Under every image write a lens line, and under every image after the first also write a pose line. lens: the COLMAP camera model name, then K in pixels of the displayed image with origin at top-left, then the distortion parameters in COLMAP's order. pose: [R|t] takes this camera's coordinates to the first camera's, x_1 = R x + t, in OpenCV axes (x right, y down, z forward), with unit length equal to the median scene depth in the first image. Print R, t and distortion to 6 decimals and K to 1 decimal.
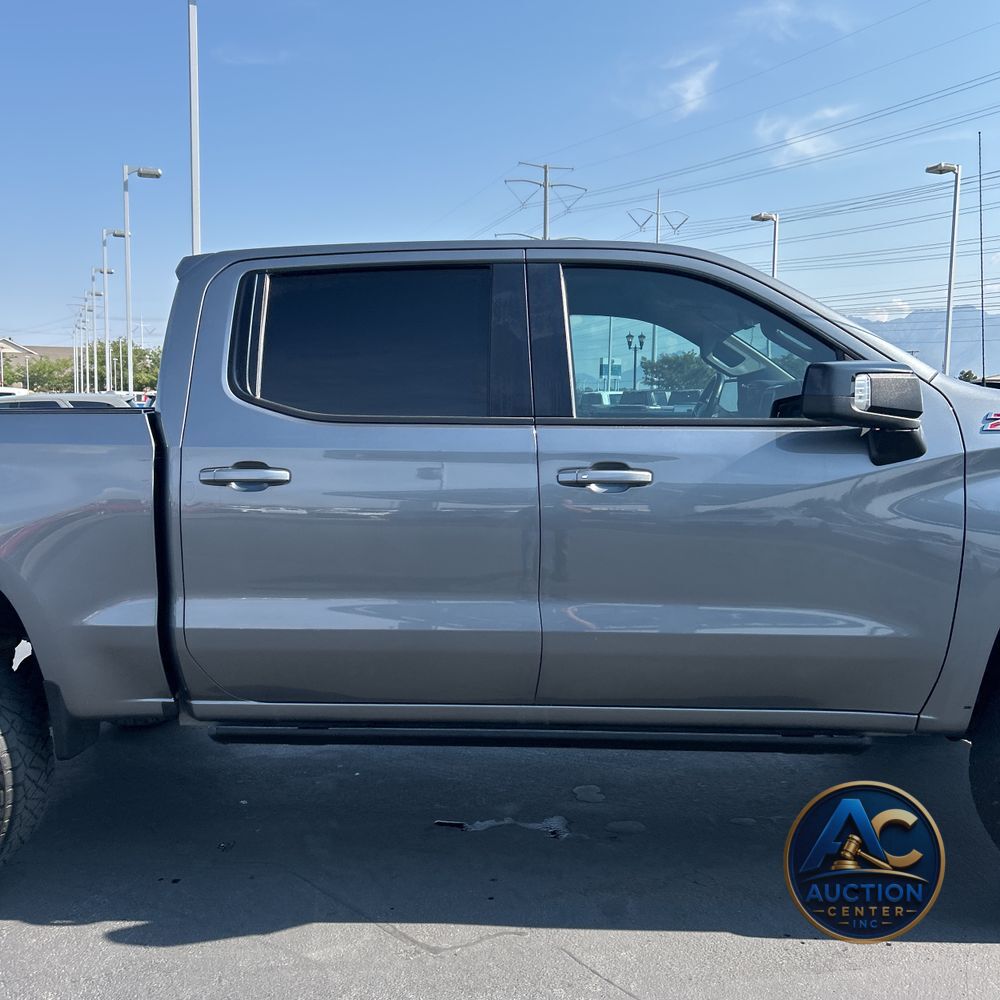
lens RADIAL K [[1036.5, 0, 480.9], [0, 1036.5, 524.2], [0, 0, 1]] dist [0.026836, 0.000000]
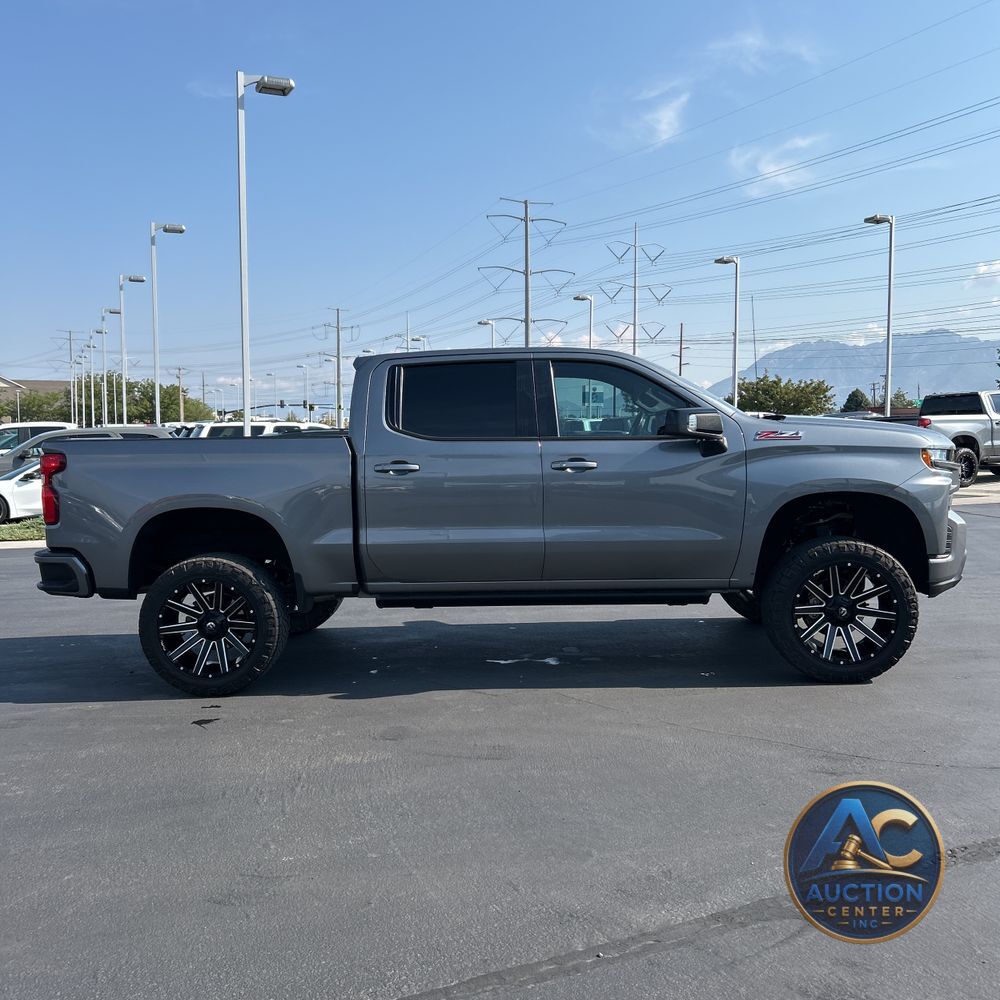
lens RADIAL K [[1036.5, 0, 507.8], [0, 1036.5, 527.6], [0, 0, 1]] dist [0.026836, 0.000000]
pose [[0.999055, -0.017999, 0.039557, -0.063196], [0.018884, 0.999577, -0.022109, 0.080660], [-0.039142, 0.022835, 0.998973, -0.694149]]
